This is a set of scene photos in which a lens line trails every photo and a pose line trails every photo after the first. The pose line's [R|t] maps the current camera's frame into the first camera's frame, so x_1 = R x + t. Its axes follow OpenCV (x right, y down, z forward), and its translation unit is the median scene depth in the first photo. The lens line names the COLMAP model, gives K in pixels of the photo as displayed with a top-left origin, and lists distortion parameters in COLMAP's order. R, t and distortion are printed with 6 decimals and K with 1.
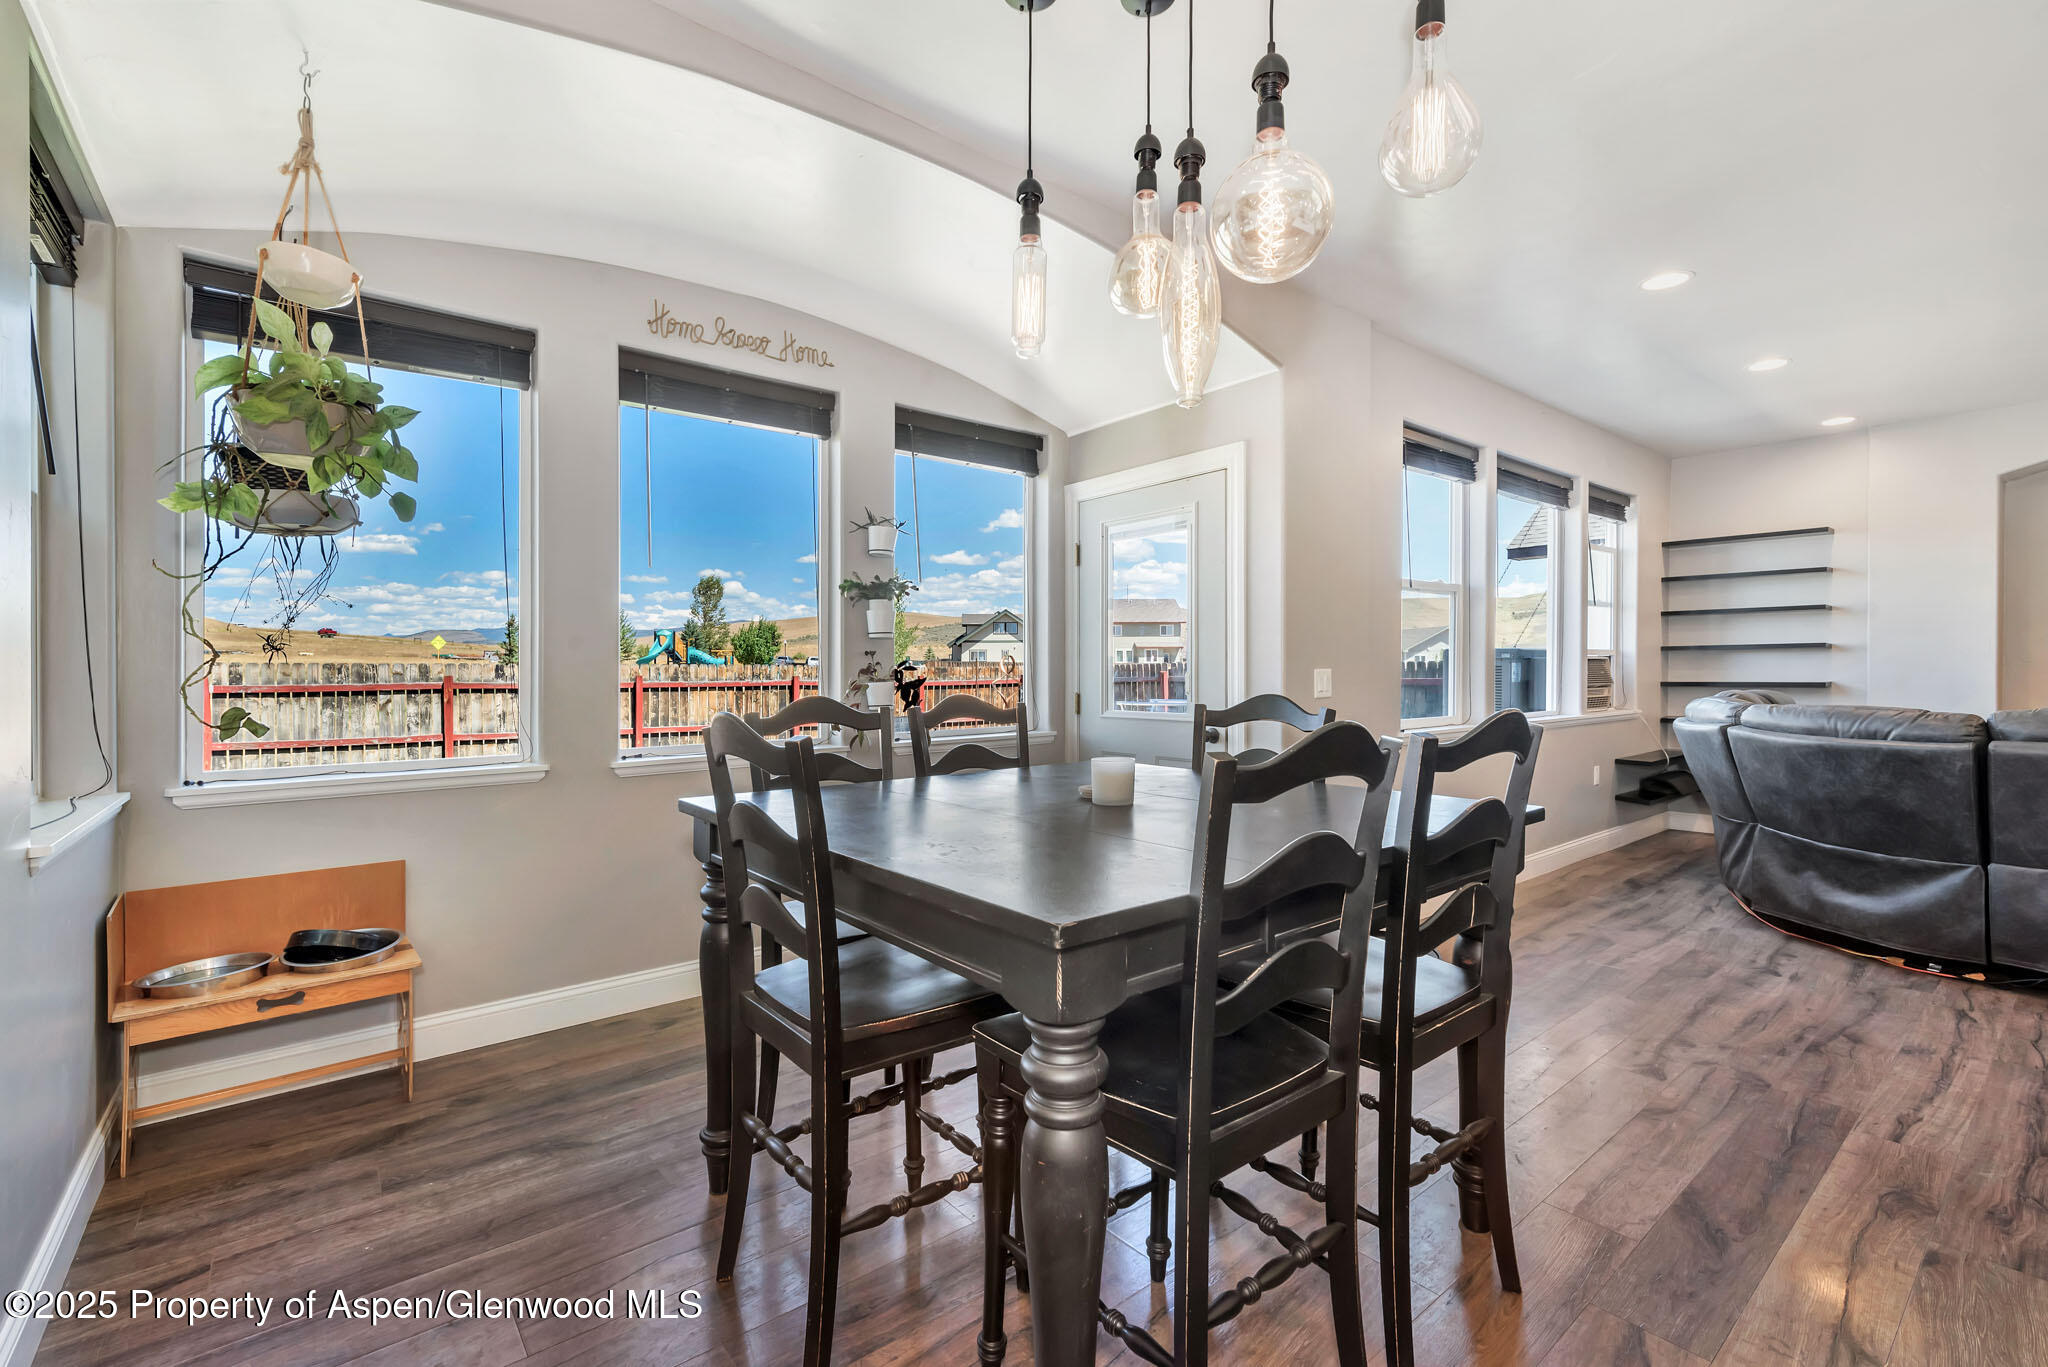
lens RADIAL K [[880.5, 0, 1025.4], [0, 880.5, 671.2], [0, 0, 1]] dist [0.002333, 0.000433]
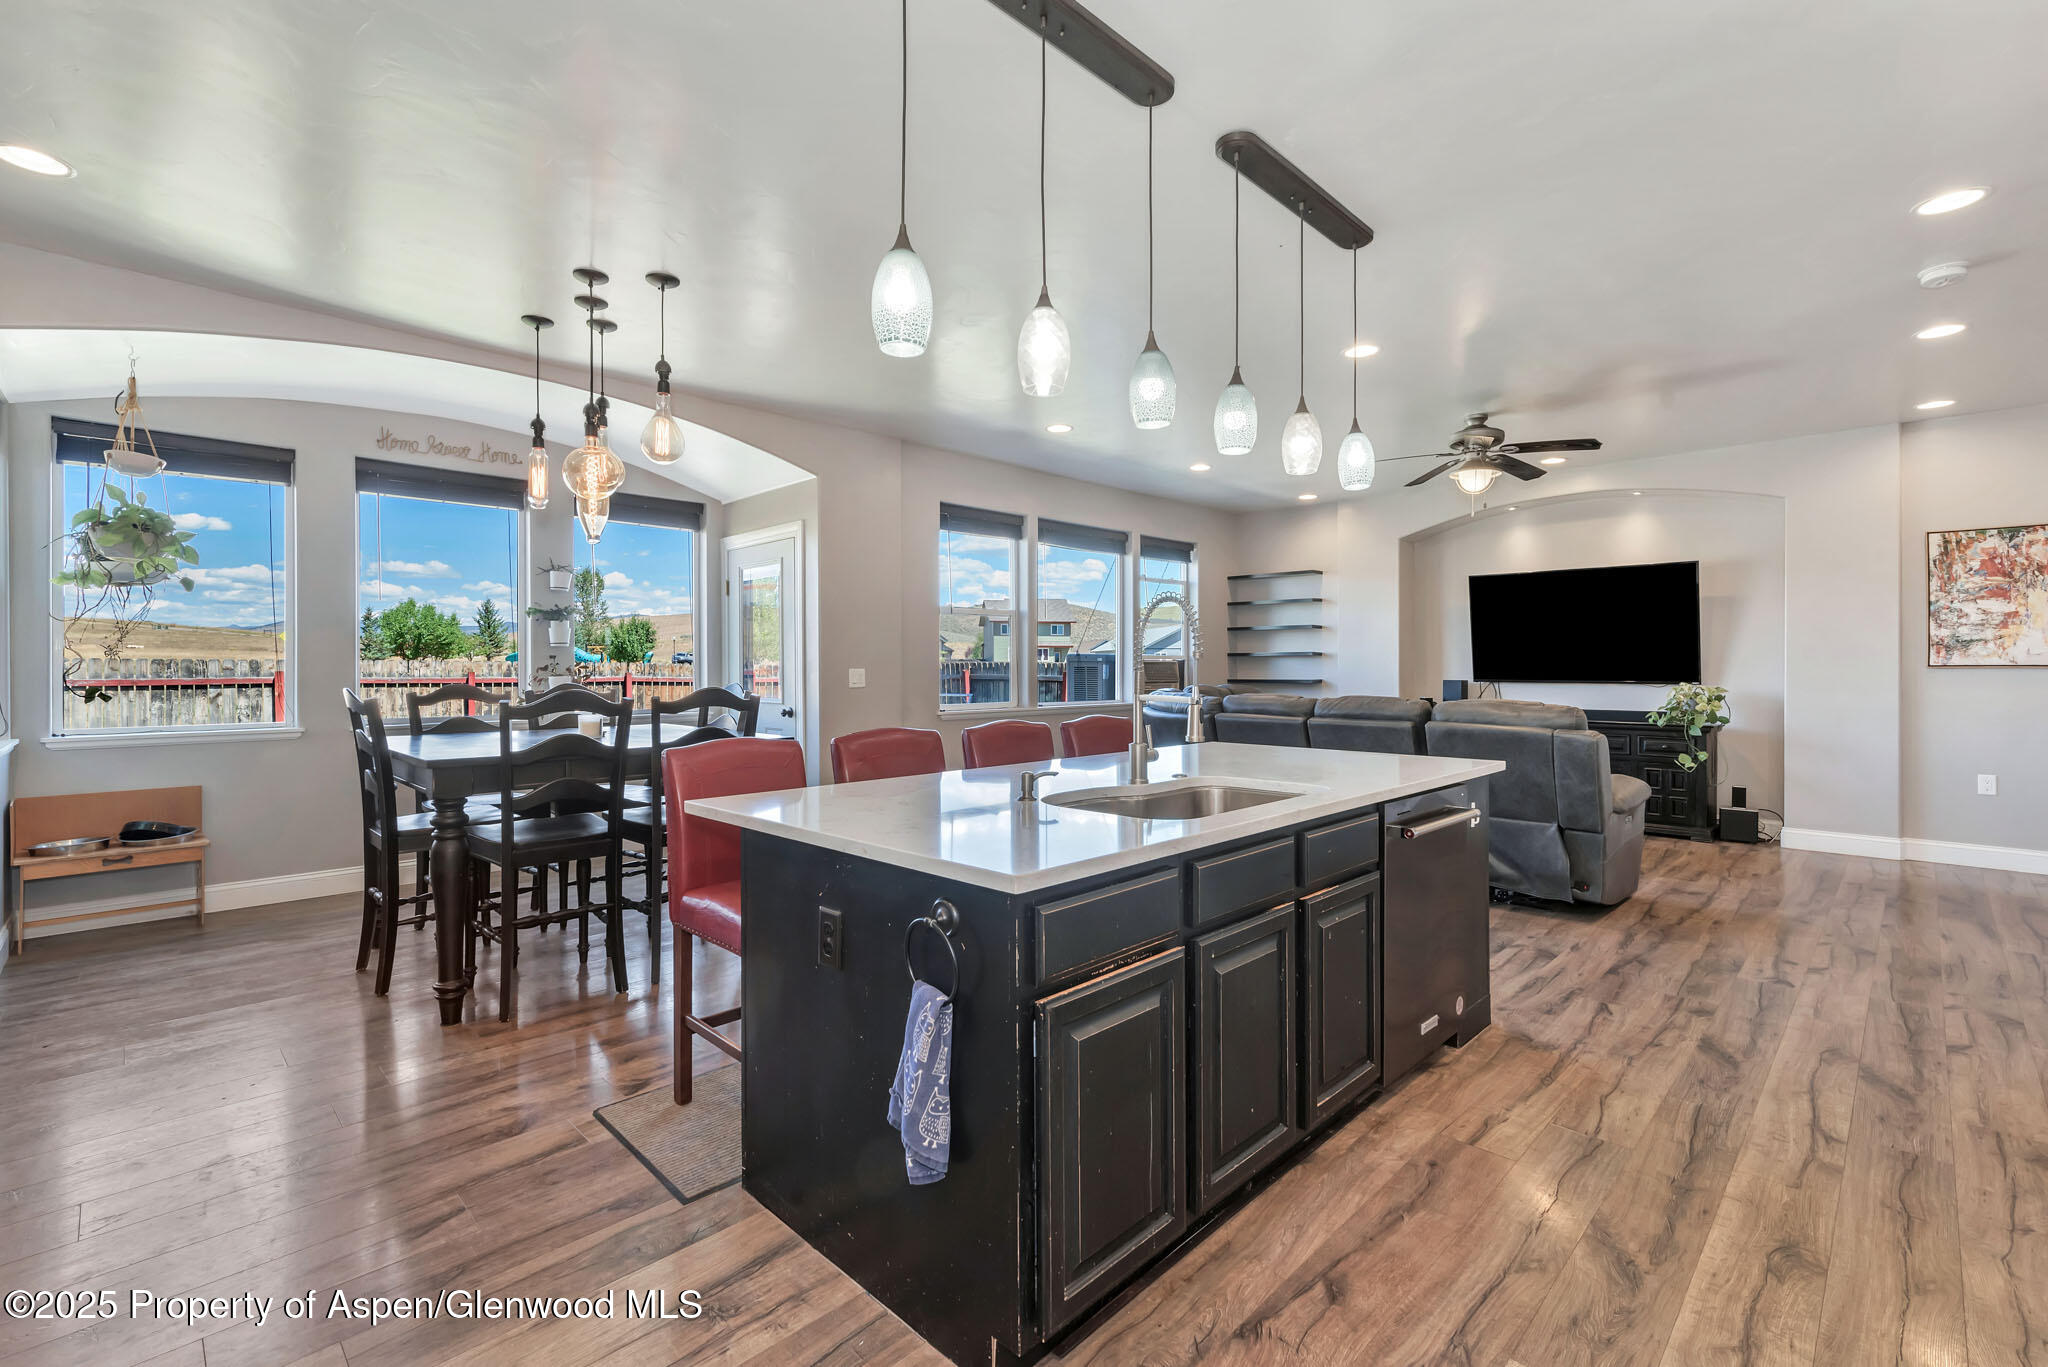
lens RADIAL K [[883.5, 0, 1018.6], [0, 883.5, 677.5], [0, 0, 1]] dist [0.001471, 0.000427]
pose [[0.994972, 0.003679, 0.100086, 0.148131], [-0.004585, 0.999951, 0.008826, -0.000744], [-0.100049, -0.009241, 0.994940, -0.180667]]
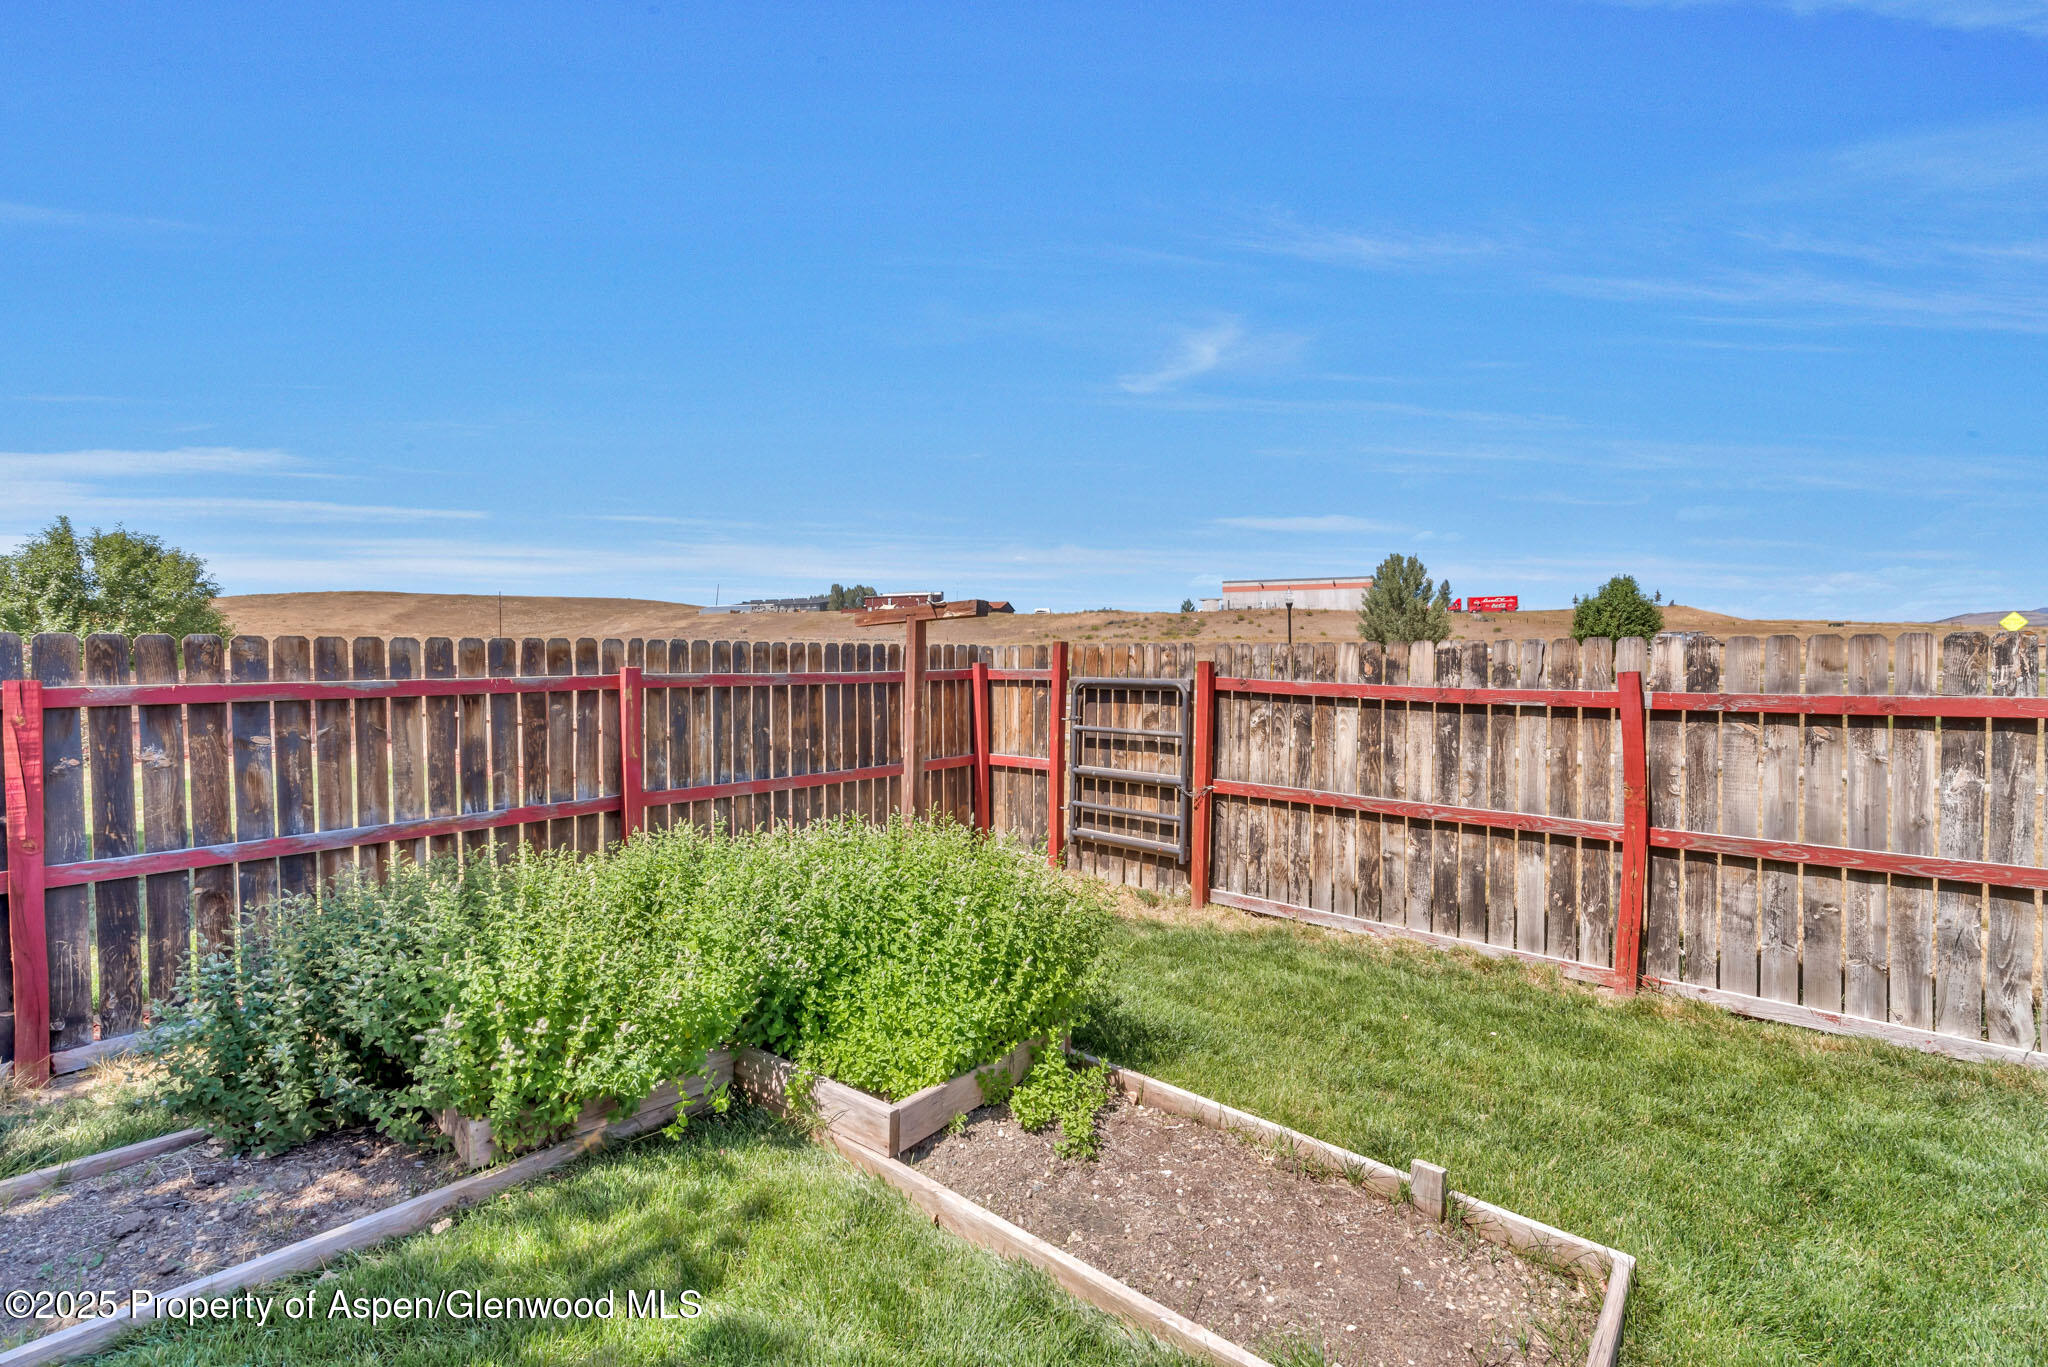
lens RADIAL K [[883.5, 0, 1018.6], [0, 883.5, 677.5], [0, 0, 1]] dist [0.001471, 0.000427]
pose [[0.161932, 0.014026, -0.986702, -0.533018], [0.001390, 0.999895, 0.014442, 0.003157], [0.986801, -0.003710, 0.161896, 0.610696]]
